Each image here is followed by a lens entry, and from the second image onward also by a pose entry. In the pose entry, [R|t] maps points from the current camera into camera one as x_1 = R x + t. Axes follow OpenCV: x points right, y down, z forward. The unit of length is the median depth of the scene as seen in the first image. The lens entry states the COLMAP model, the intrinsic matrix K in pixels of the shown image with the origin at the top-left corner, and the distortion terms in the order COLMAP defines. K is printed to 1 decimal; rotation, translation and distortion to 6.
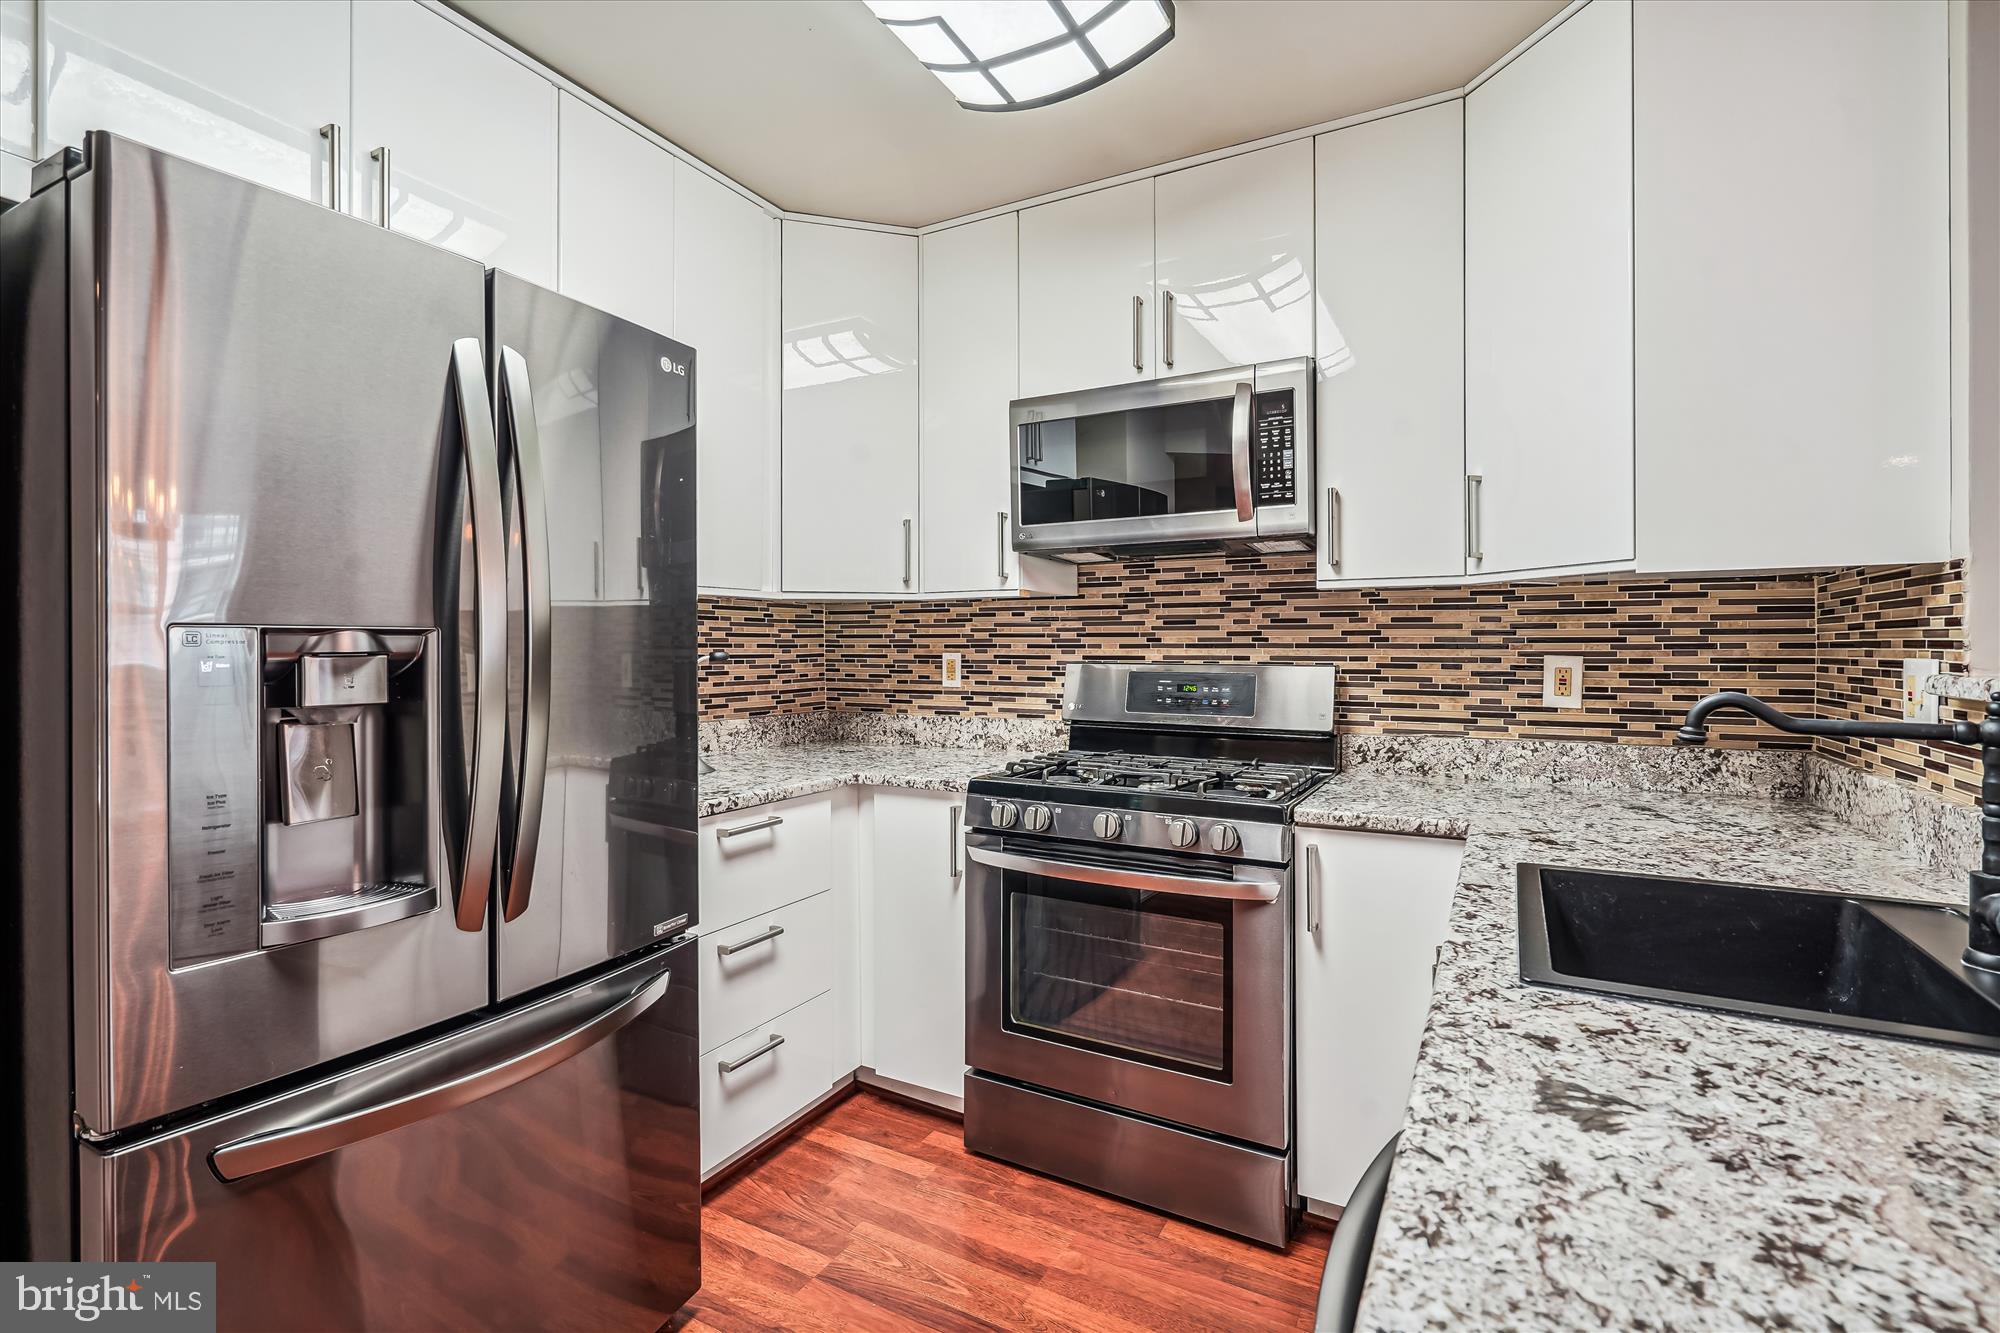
lens RADIAL K [[923.7, 0, 996.3], [0, 923.7, 653.7], [0, 0, 1]] dist [0.001093, 0.000760]
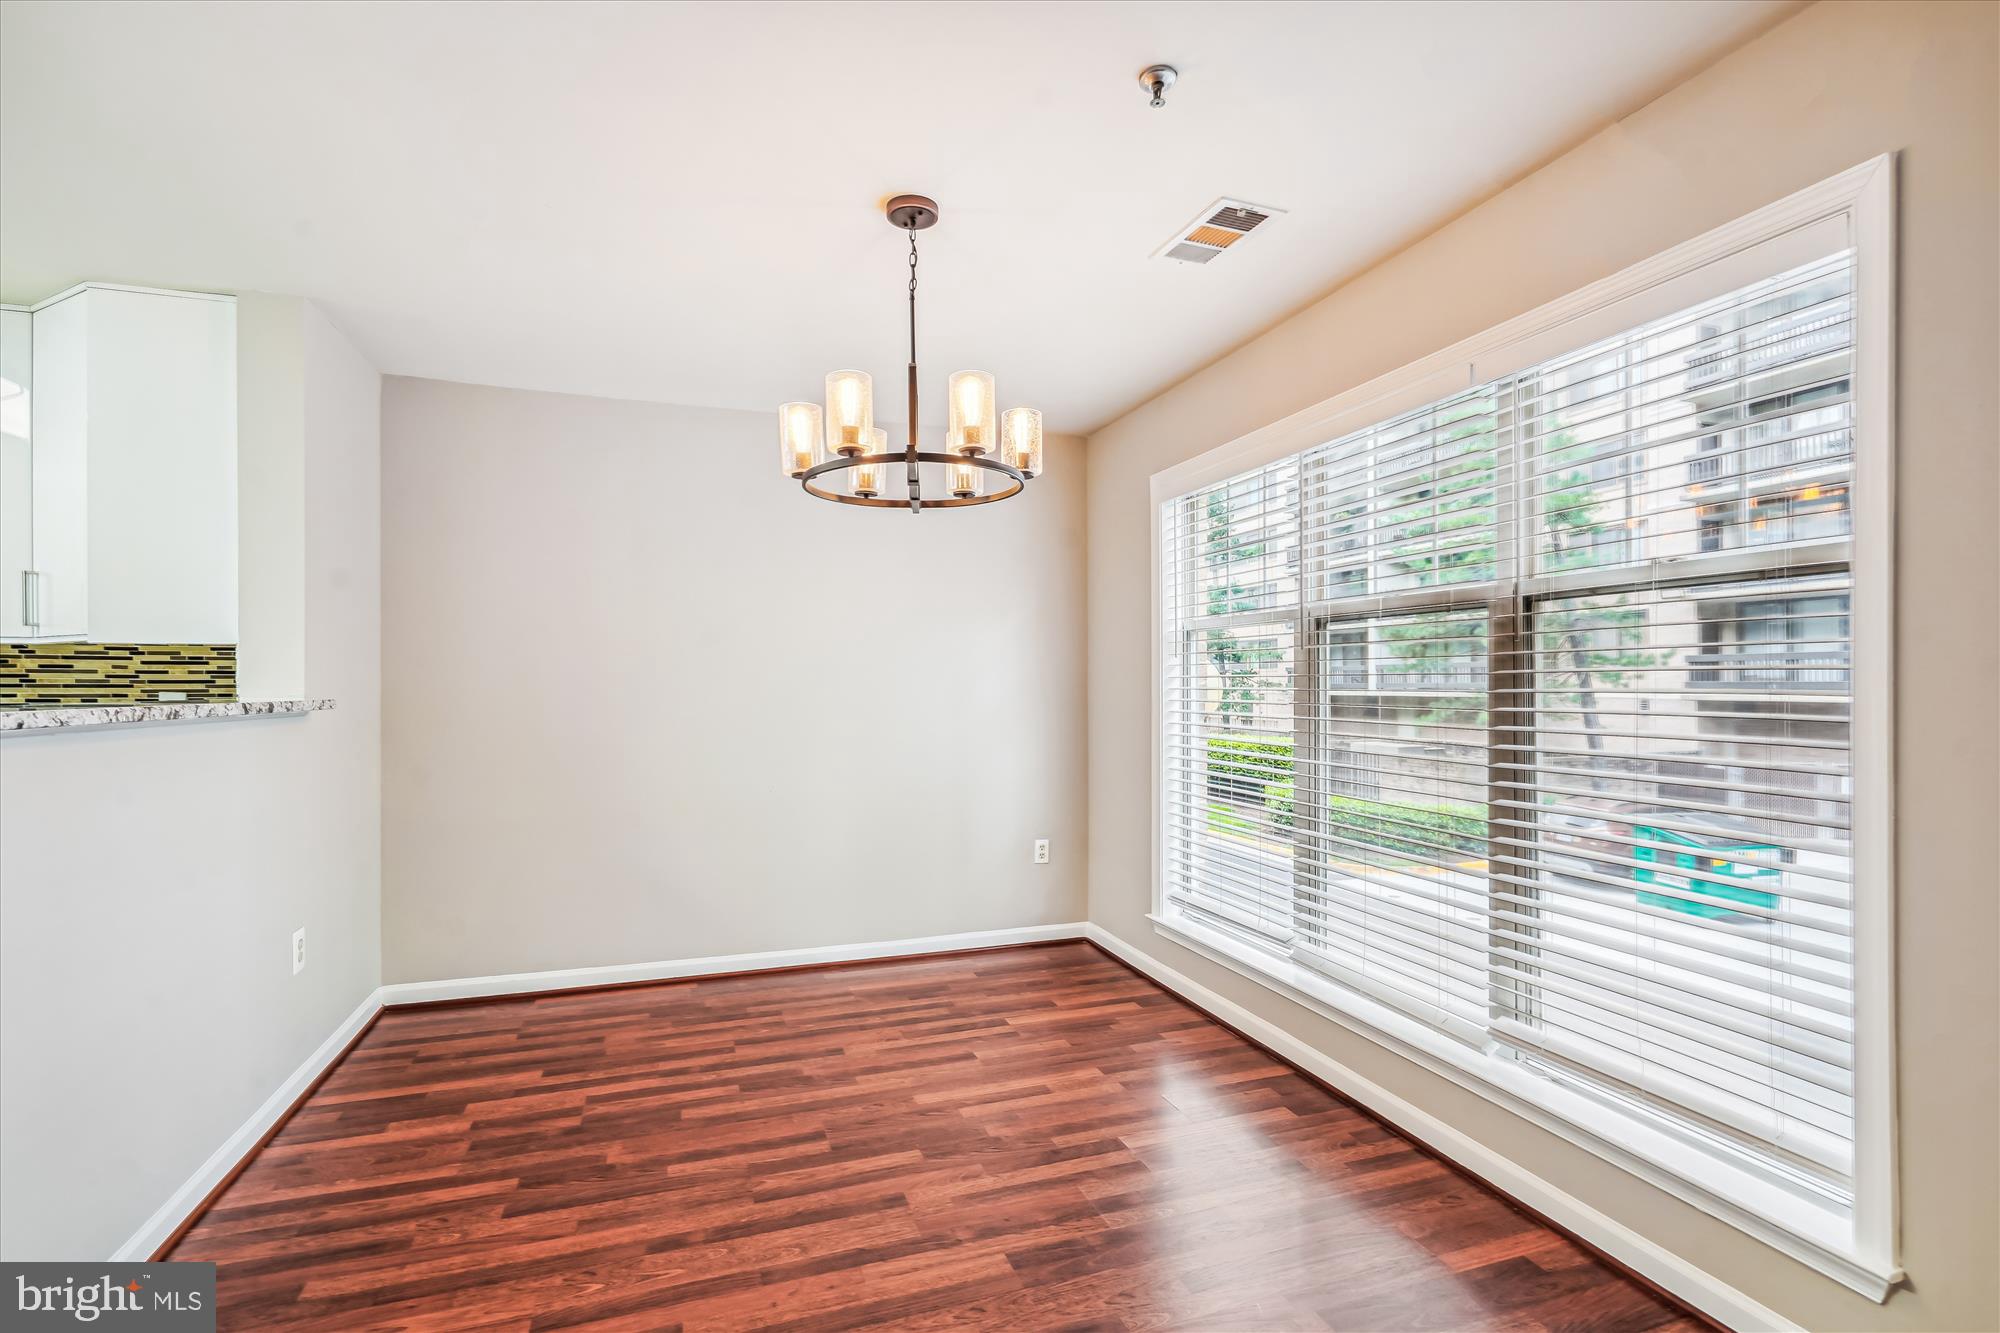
lens RADIAL K [[938.2, 0, 1000.1], [0, 938.2, 685.1], [0, 0, 1]] dist [0.020737, -0.010889]
pose [[0.676755, 0.002786, 0.736203, 0.396701], [0.007635, 0.999912, -0.010803, 0.017410], [-0.736169, 0.012932, 0.676675, -1.034295]]
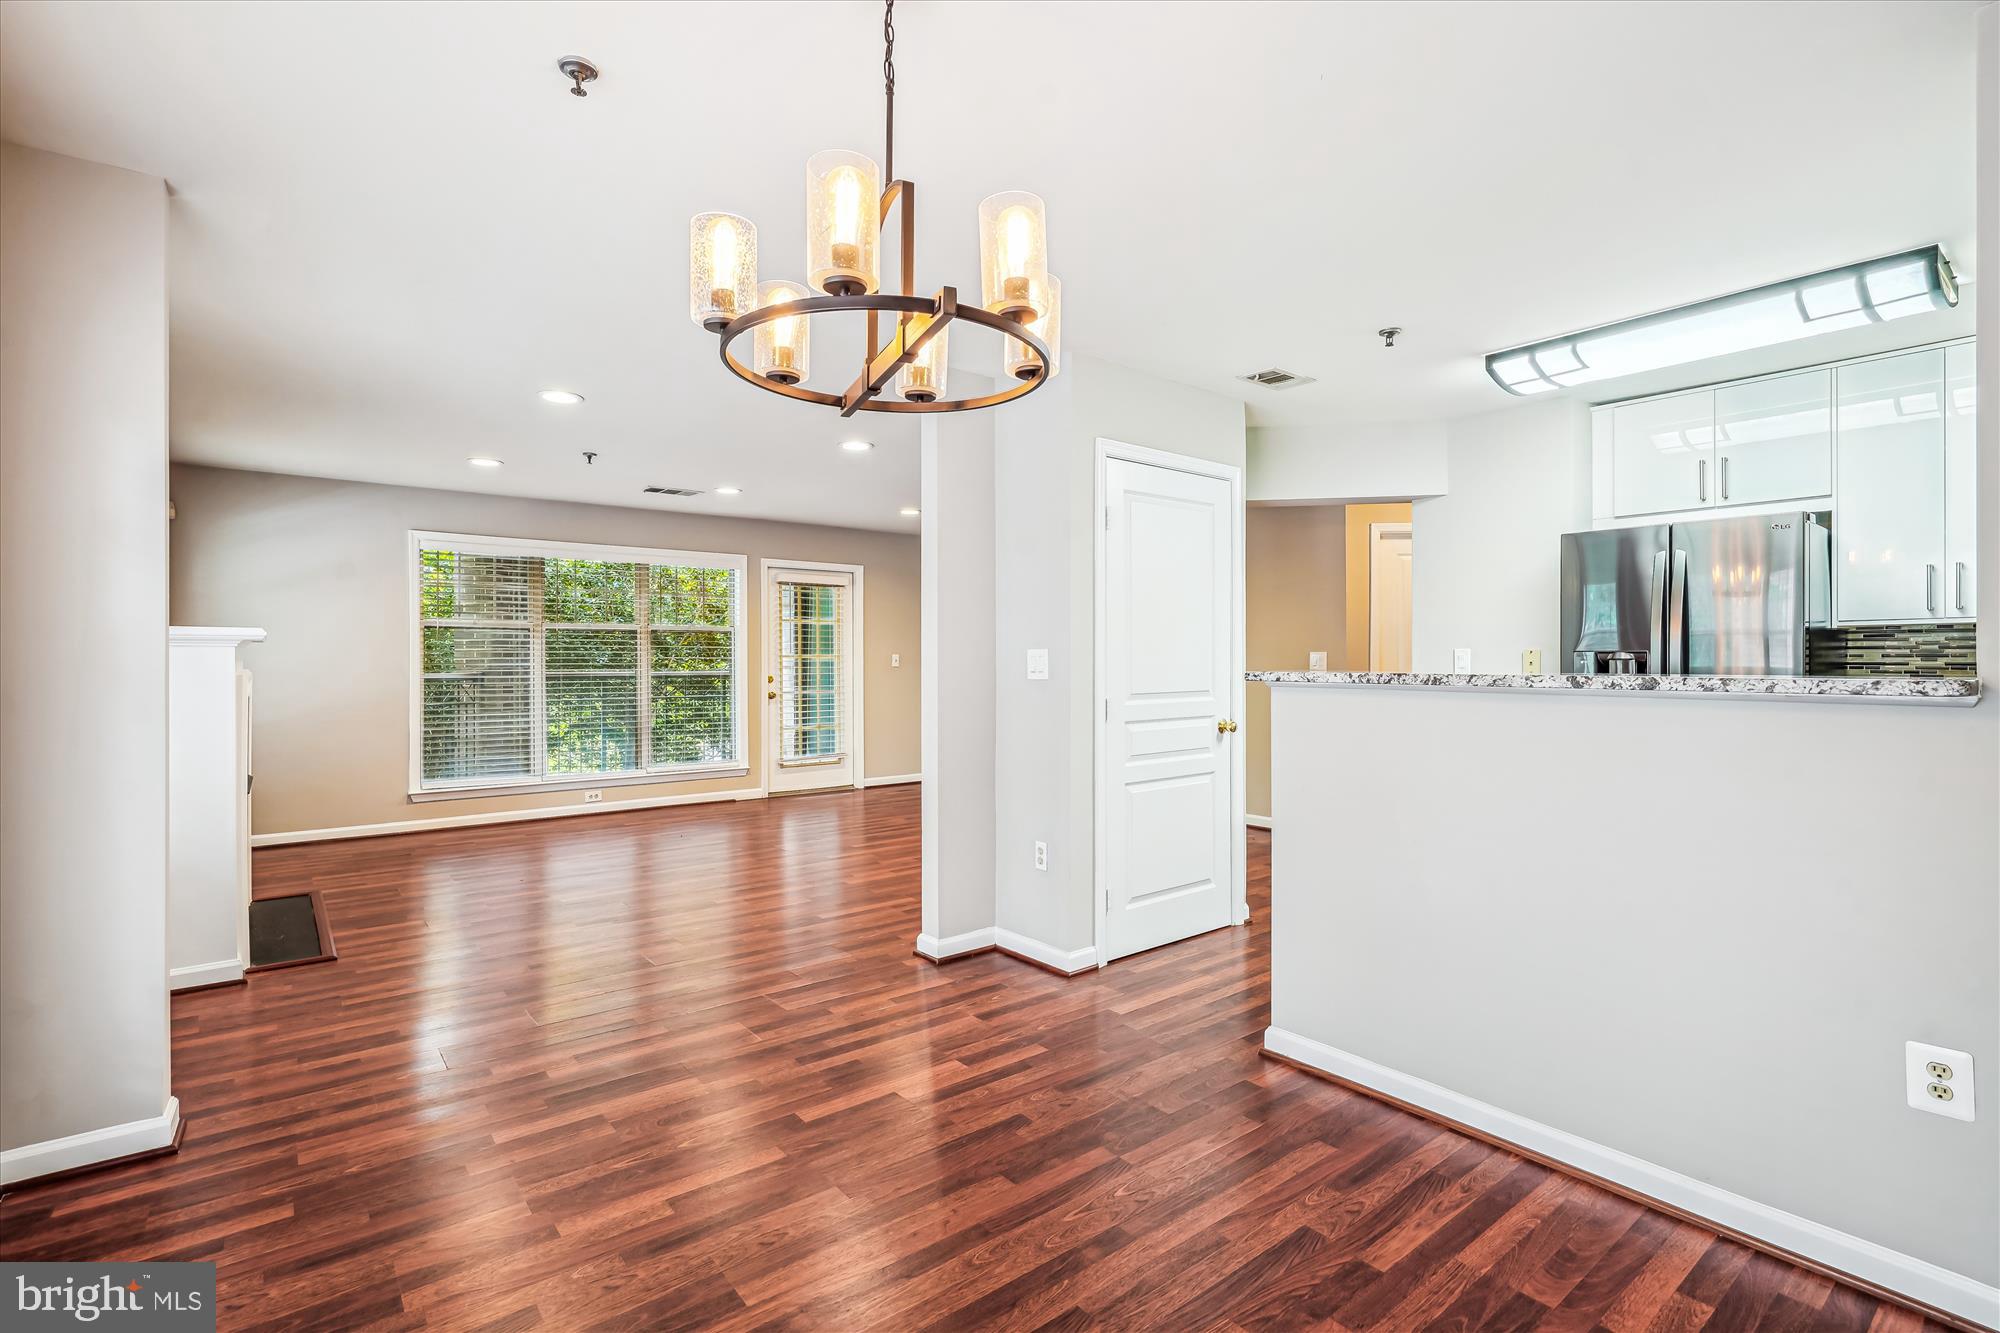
lens RADIAL K [[936.4, 0, 975.4], [0, 936.4, 664.7], [0, 0, 1]] dist [0.002299, 0.000678]
pose [[-0.410378, 0.008183, -0.911879, 1.753210], [-0.007287, 0.999898, 0.012252, 0.004873], [0.911886, 0.011673, -0.410277, 0.117181]]
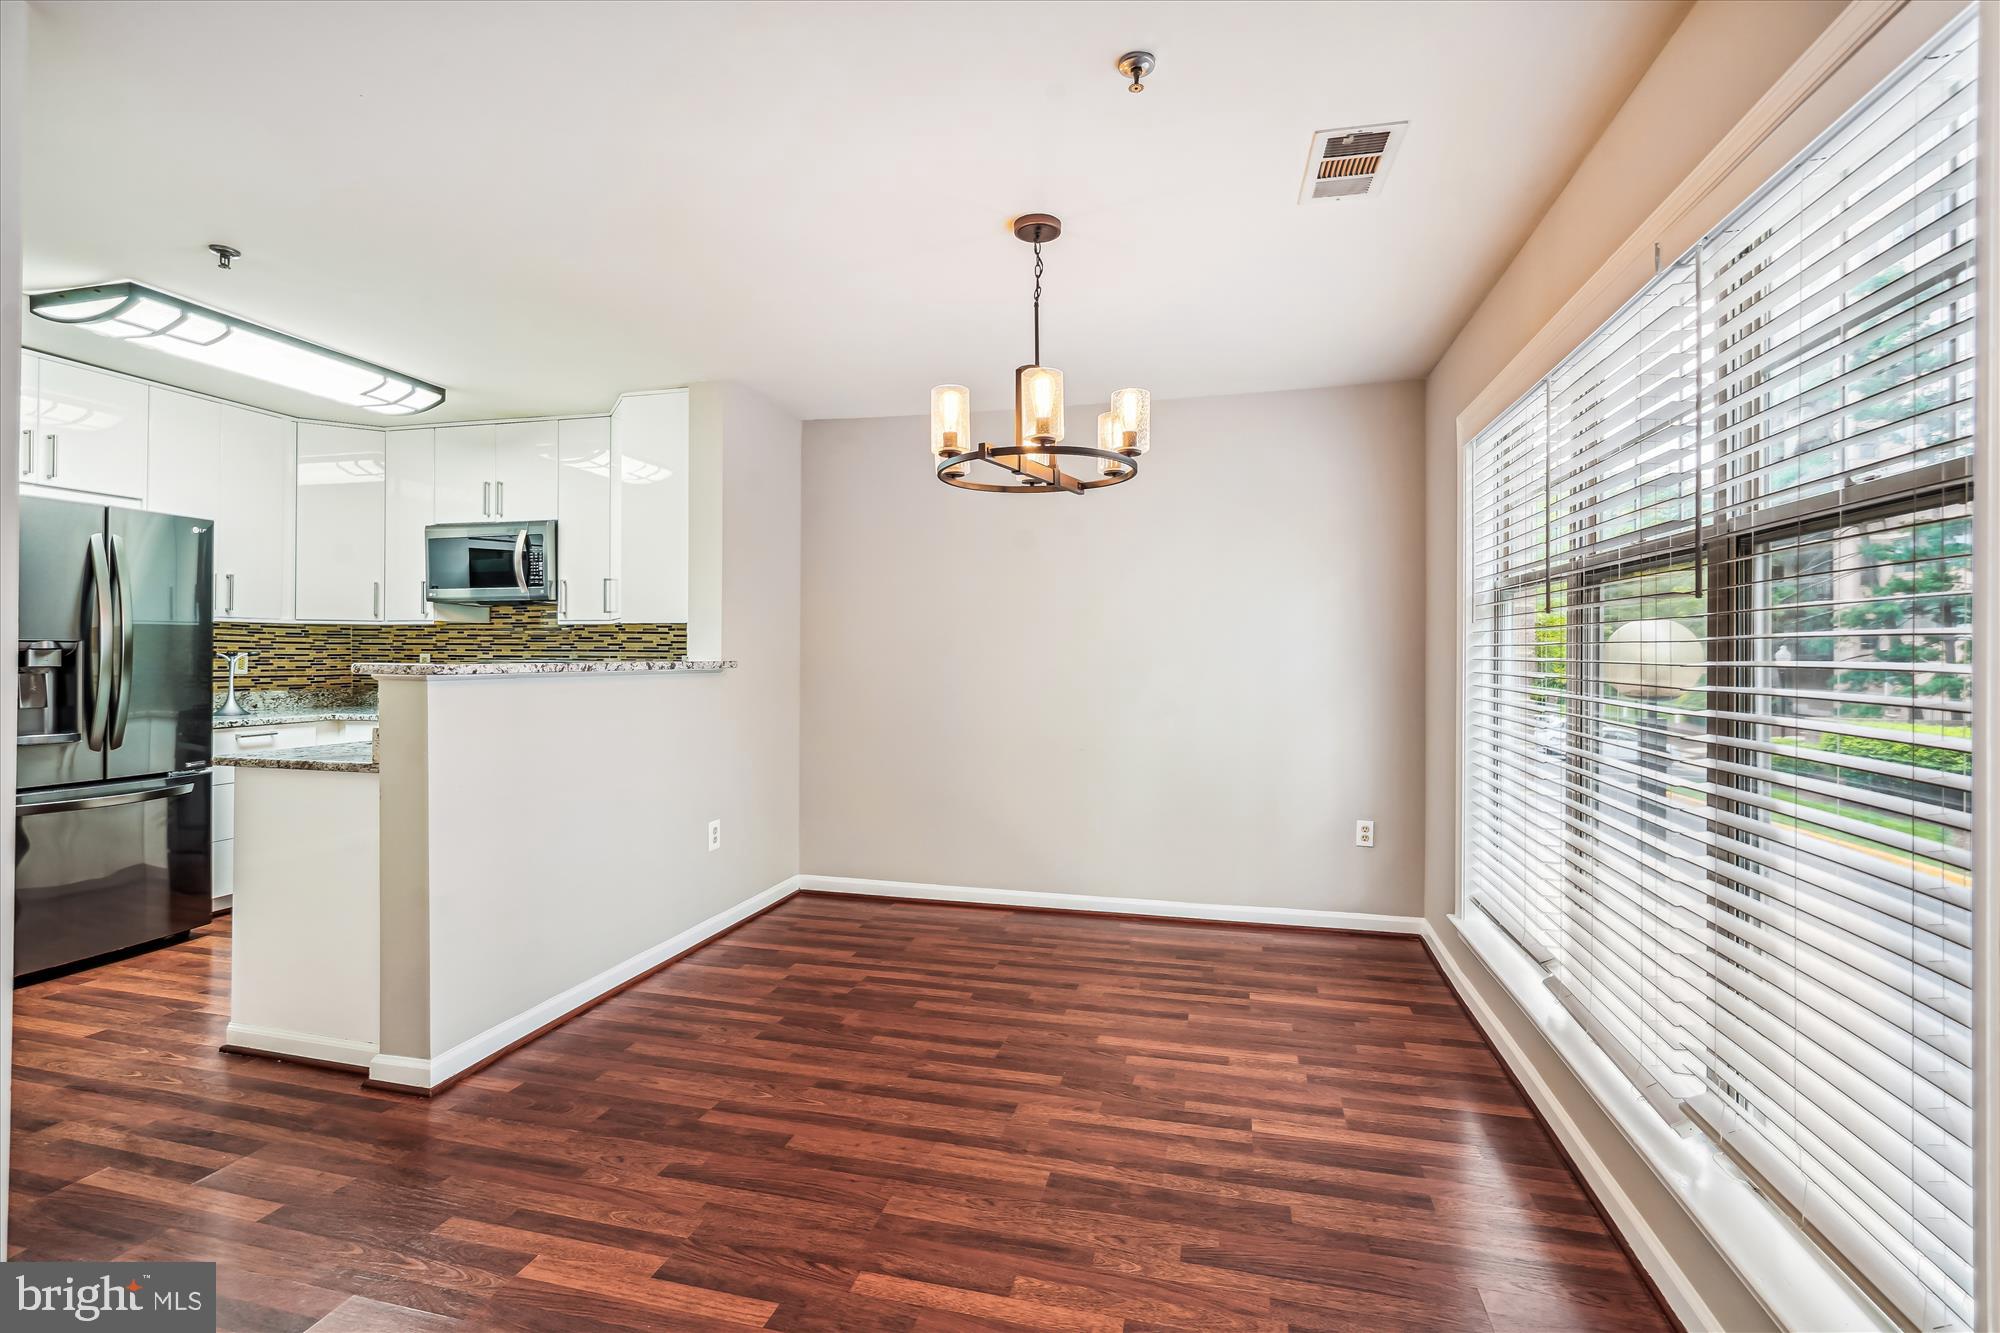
lens RADIAL K [[939.9, 0, 986.0], [0, 939.9, 654.7], [0, 0, 1]] dist [0.003431, 0.001097]
pose [[0.970697, 0.006069, 0.240229, 0.775312], [-0.004010, 0.999951, -0.009060, 0.018108], [-0.240272, 0.007831, 0.970674, -1.380437]]
